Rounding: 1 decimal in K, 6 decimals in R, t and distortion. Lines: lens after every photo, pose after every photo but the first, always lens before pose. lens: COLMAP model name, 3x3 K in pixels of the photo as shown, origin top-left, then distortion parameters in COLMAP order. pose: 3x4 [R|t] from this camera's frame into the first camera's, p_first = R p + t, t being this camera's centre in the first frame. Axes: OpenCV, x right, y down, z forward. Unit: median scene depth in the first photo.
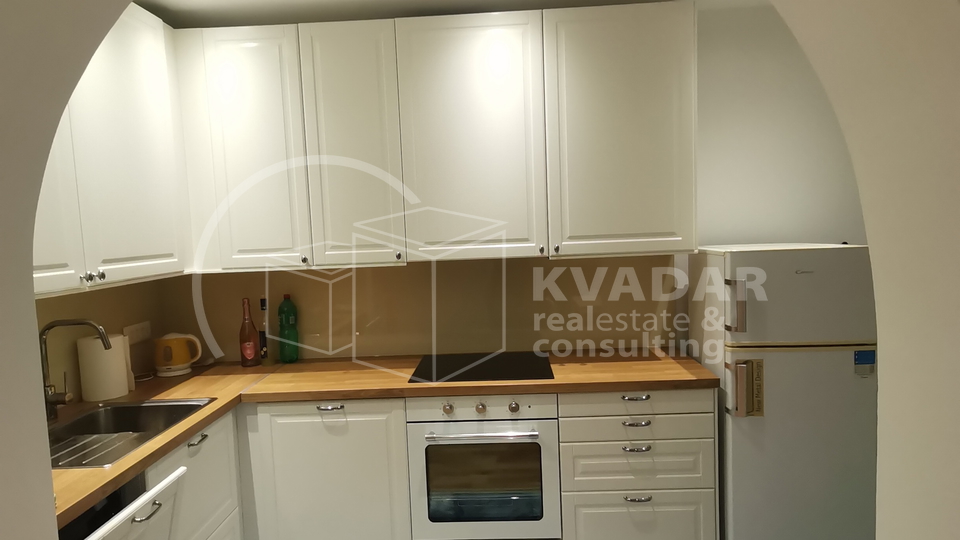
lens RADIAL K [[623.5, 0, 482.7], [0, 623.5, 274.5], [0, 0, 1]] dist [0.004446, 0.002332]
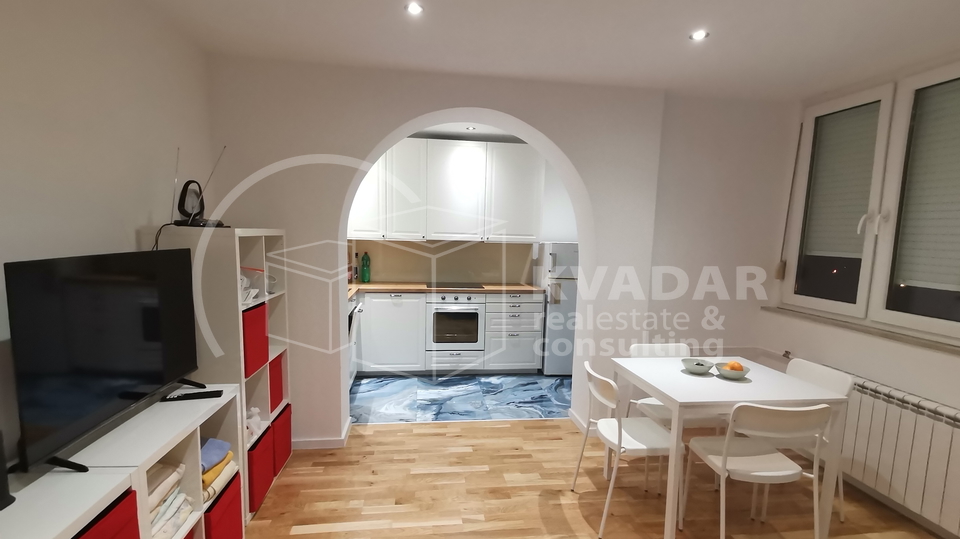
lens RADIAL K [[475.7, 0, 482.3], [0, 475.7, 278.5], [0, 0, 1]] dist [0.001427, 0.000124]
pose [[0.985660, 0.053474, 0.160048, -0.214189], [-0.057264, 0.998175, 0.019162, 0.089737], [-0.158731, -0.028052, 0.986923, -0.947453]]
